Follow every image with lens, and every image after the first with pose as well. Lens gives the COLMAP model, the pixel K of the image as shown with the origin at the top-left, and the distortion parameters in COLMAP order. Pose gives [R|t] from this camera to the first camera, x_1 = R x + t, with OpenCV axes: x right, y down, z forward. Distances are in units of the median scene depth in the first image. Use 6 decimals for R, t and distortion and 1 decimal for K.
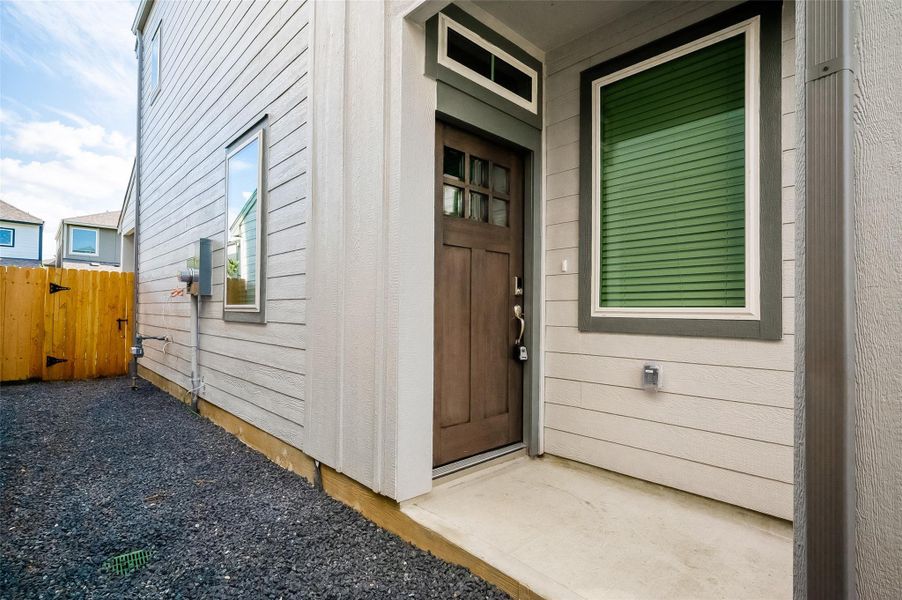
lens RADIAL K [[448.5, 0, 453.4], [0, 448.5, 304.4], [0, 0, 1]] dist [-0.001586, 0.000352]
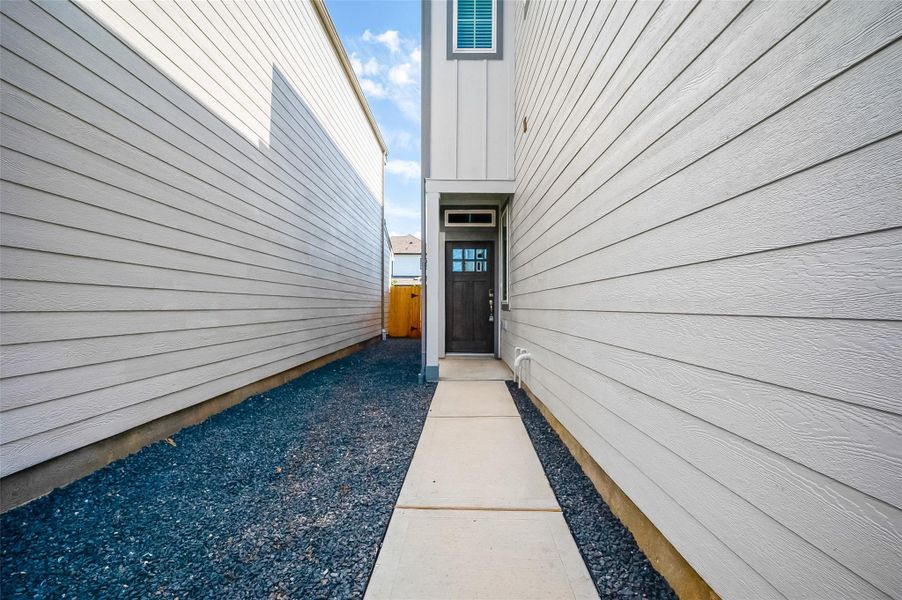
lens RADIAL K [[448.5, 0, 451.7], [0, 448.5, 300.1], [0, 0, 1]] dist [-0.001586, 0.000352]
pose [[0.717192, -0.017683, -0.696651, 1.845349], [0.016903, 0.999825, -0.007977, 0.016437], [0.696671, -0.006055, 0.717365, -1.059482]]
